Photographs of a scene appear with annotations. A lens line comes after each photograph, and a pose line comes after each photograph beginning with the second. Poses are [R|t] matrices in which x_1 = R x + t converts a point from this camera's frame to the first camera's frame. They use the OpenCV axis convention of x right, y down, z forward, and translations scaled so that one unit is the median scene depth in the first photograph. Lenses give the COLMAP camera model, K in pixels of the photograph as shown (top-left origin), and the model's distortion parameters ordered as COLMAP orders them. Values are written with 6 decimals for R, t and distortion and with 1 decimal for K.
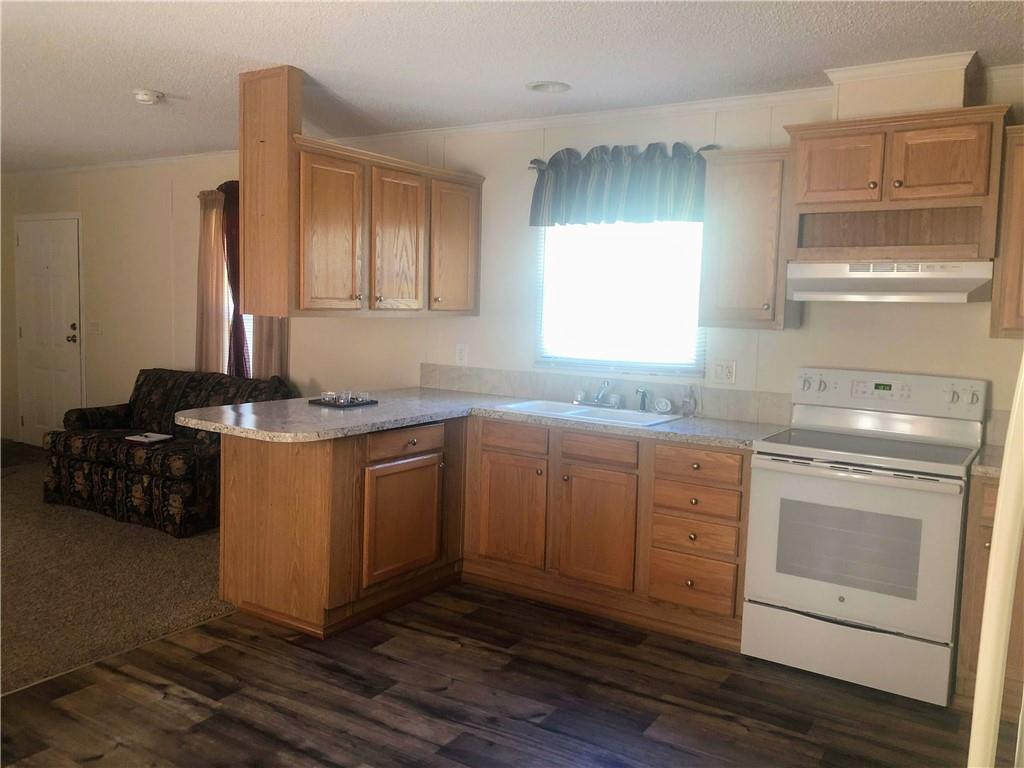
lens RADIAL K [[839.2, 0, 501.0], [0, 839.2, 379.6], [0, 0, 1]] dist [0.016555, -0.008291]
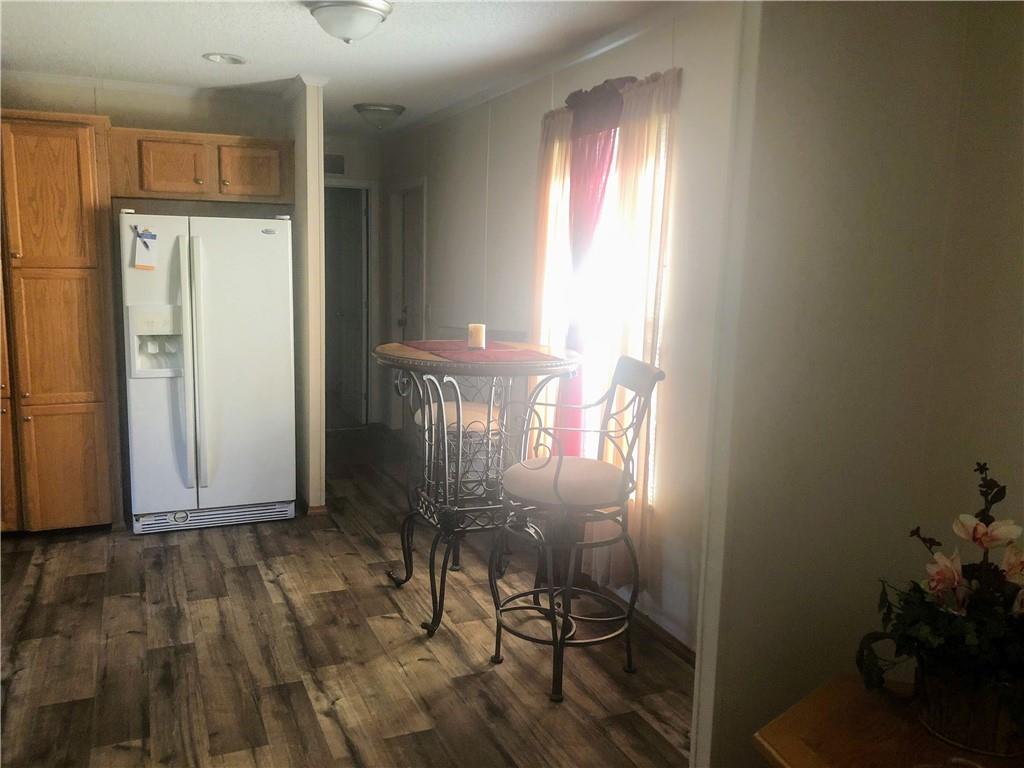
lens RADIAL K [[839.2, 0, 501.0], [0, 839.2, 379.6], [0, 0, 1]] dist [0.016555, -0.008291]
pose [[-0.831520, -0.125561, 0.541119, -1.481387], [0.006660, 0.971796, 0.235728, -0.278534], [-0.555456, 0.199616, -0.807231, 2.315806]]
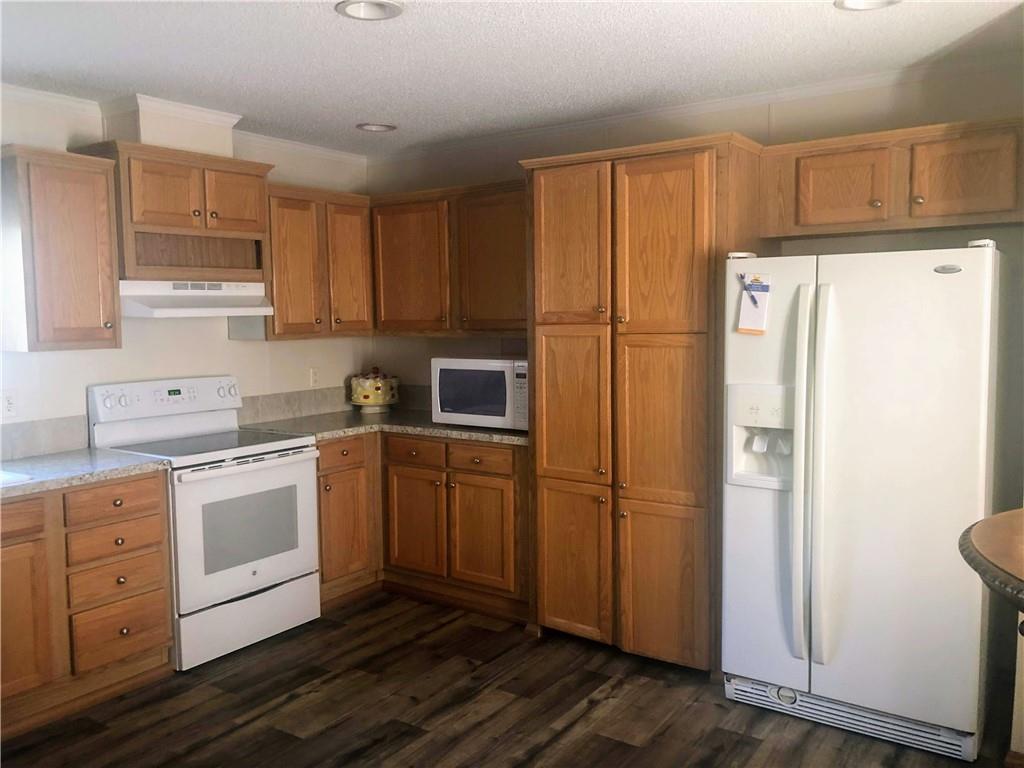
lens RADIAL K [[839.2, 0, 501.0], [0, 839.2, 379.6], [0, 0, 1]] dist [0.016555, -0.008291]
pose [[0.035702, -0.109181, 0.993381, -0.666831], [0.106531, 0.988766, 0.104845, -0.083007], [-0.993668, 0.102082, 0.046932, 0.549856]]
